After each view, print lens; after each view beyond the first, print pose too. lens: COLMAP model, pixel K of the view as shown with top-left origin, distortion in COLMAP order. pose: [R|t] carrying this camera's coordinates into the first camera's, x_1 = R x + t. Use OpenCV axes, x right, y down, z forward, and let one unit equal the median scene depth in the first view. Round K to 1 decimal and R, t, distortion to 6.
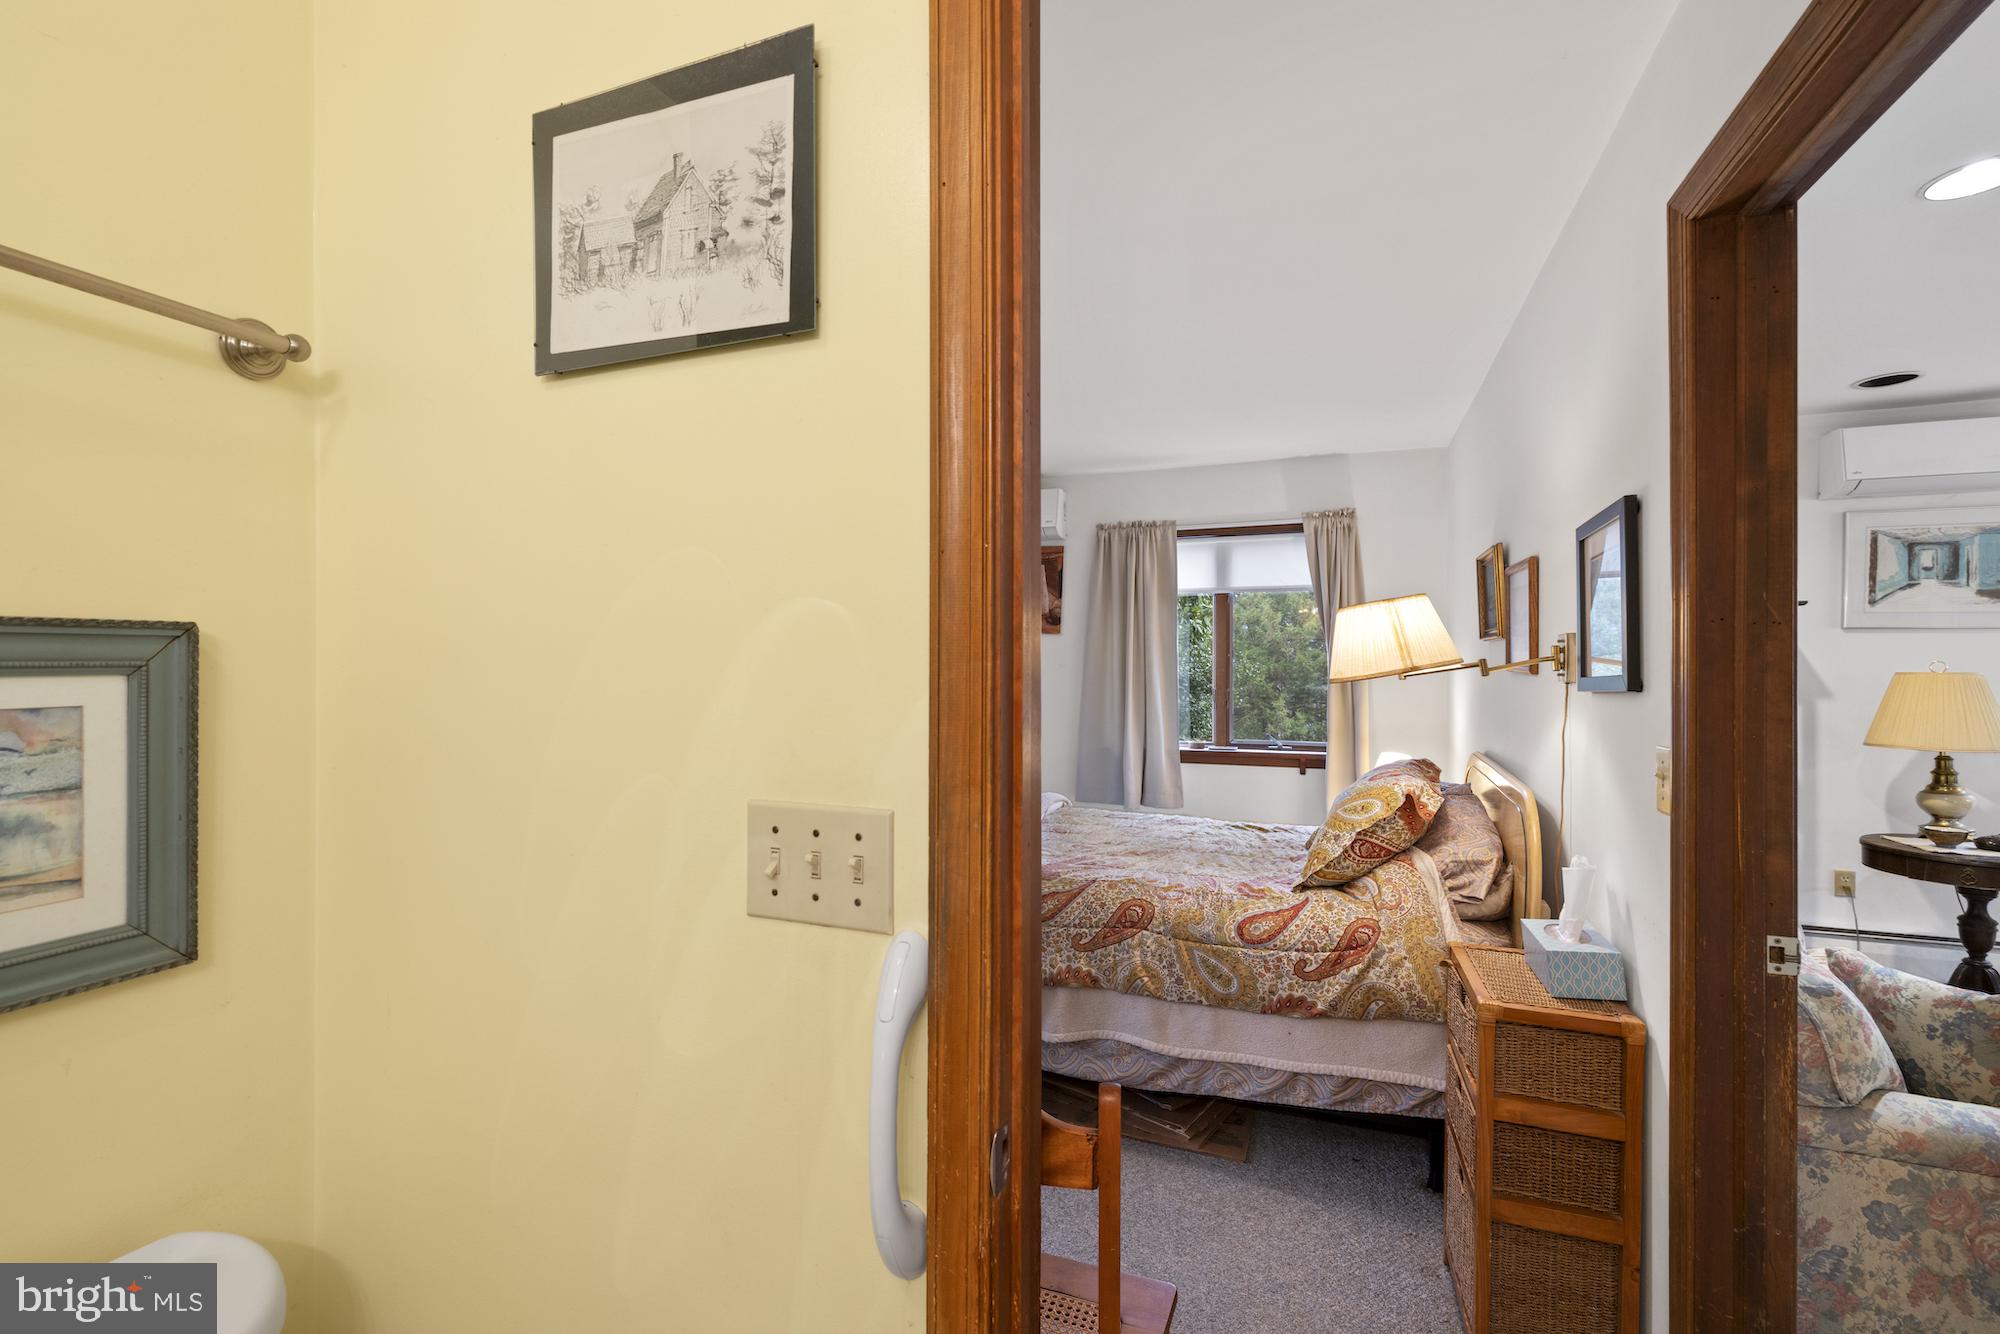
lens RADIAL K [[845.5, 0, 1011.4], [0, 845.5, 675.4], [0, 0, 1]] dist [0.008531, -0.002485]
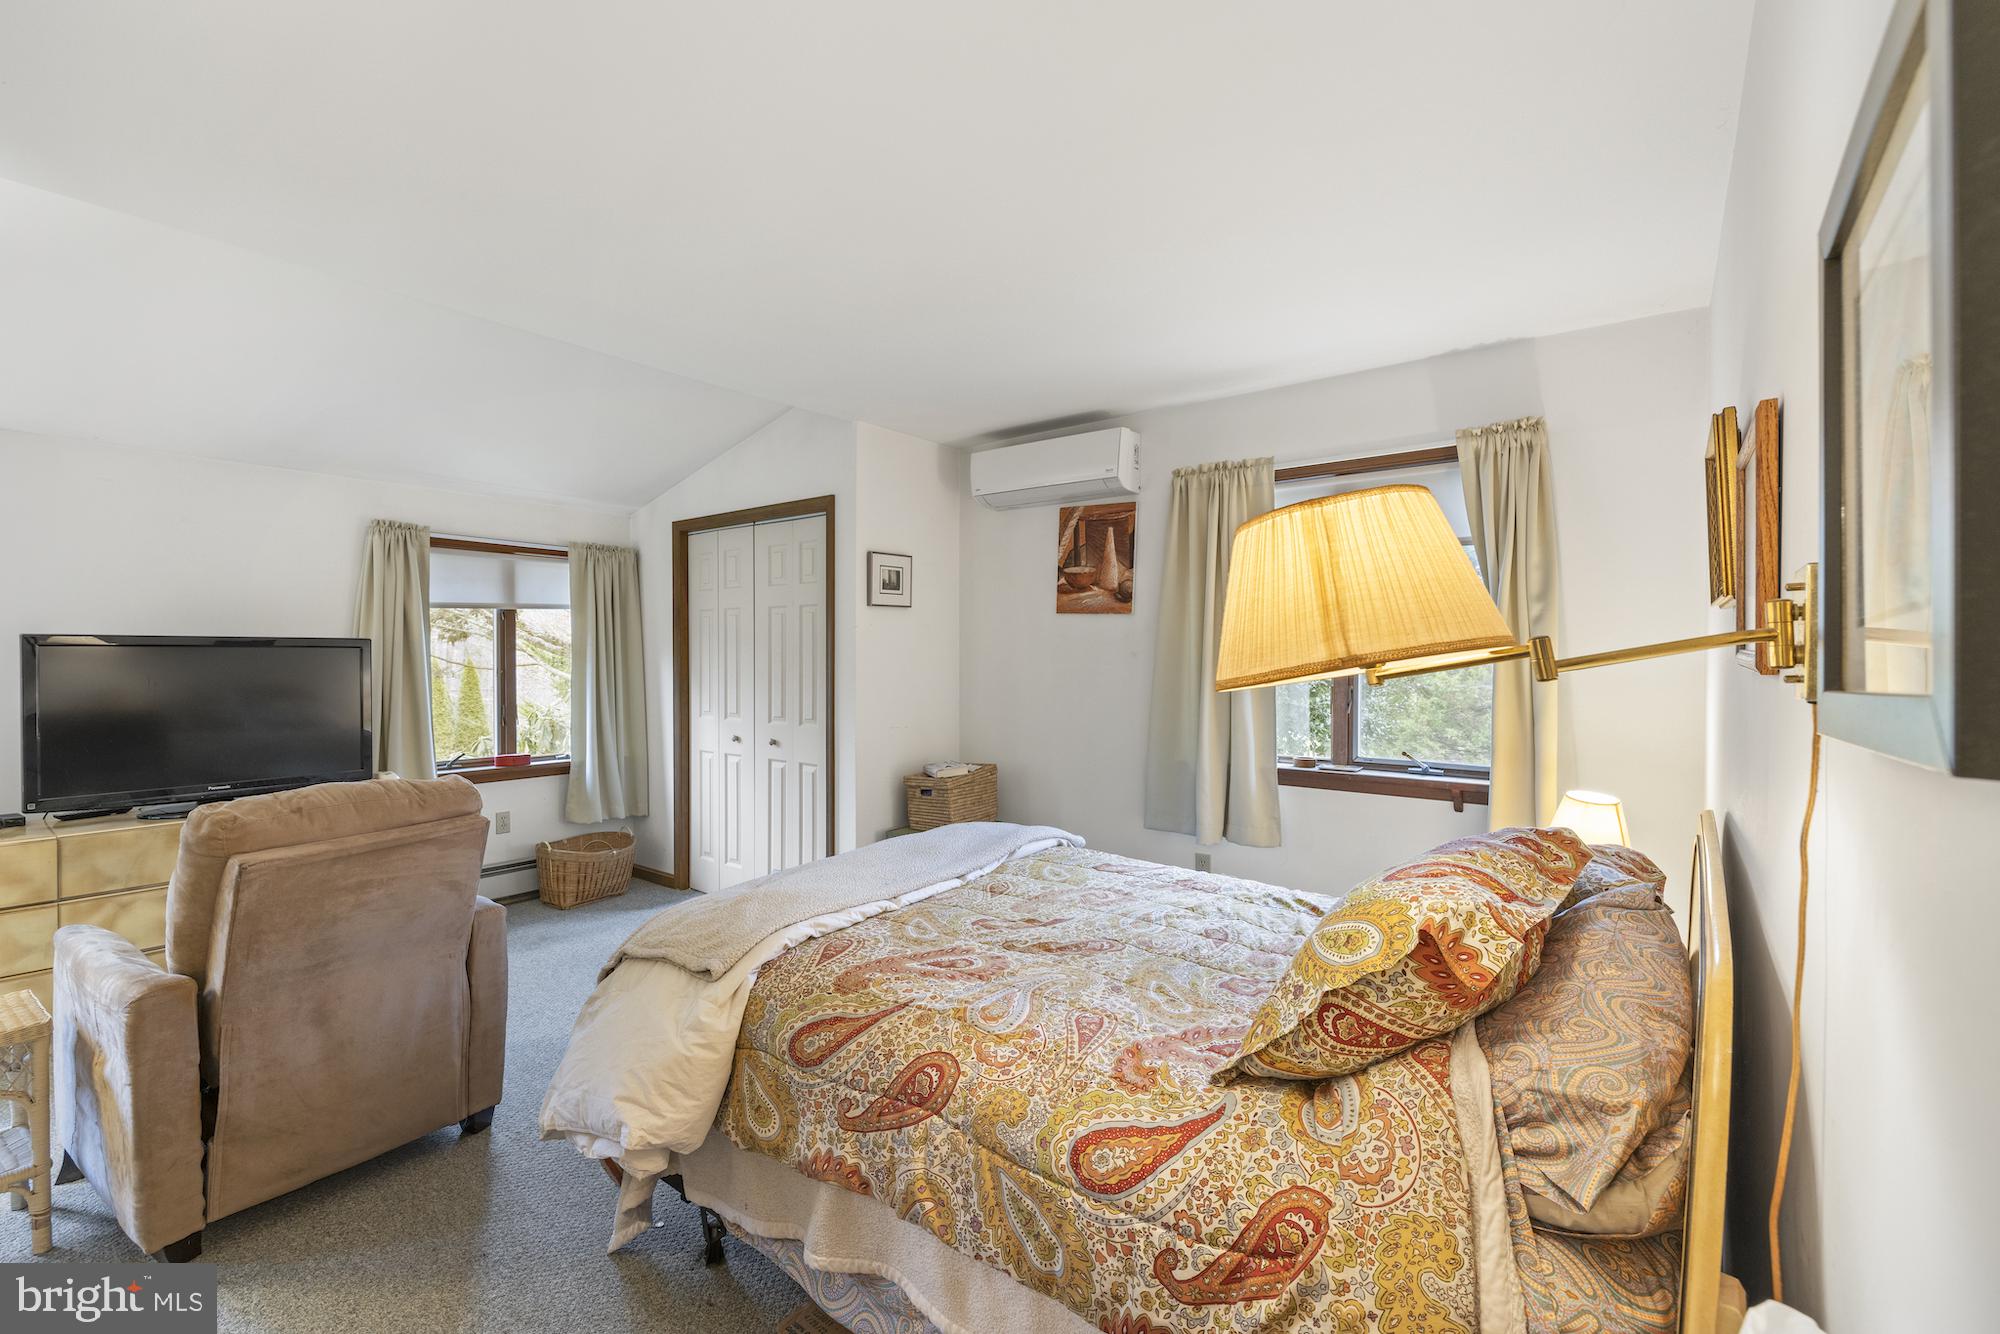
lens RADIAL K [[845.5, 0, 985.5], [0, 845.5, 671.7], [0, 0, 1]] dist [0.008531, -0.002485]
pose [[0.958350, 0.006603, -0.285521, 0.356508], [-0.003882, 0.999941, 0.010098, -0.005257], [0.285571, -0.008569, 0.958319, 0.469488]]
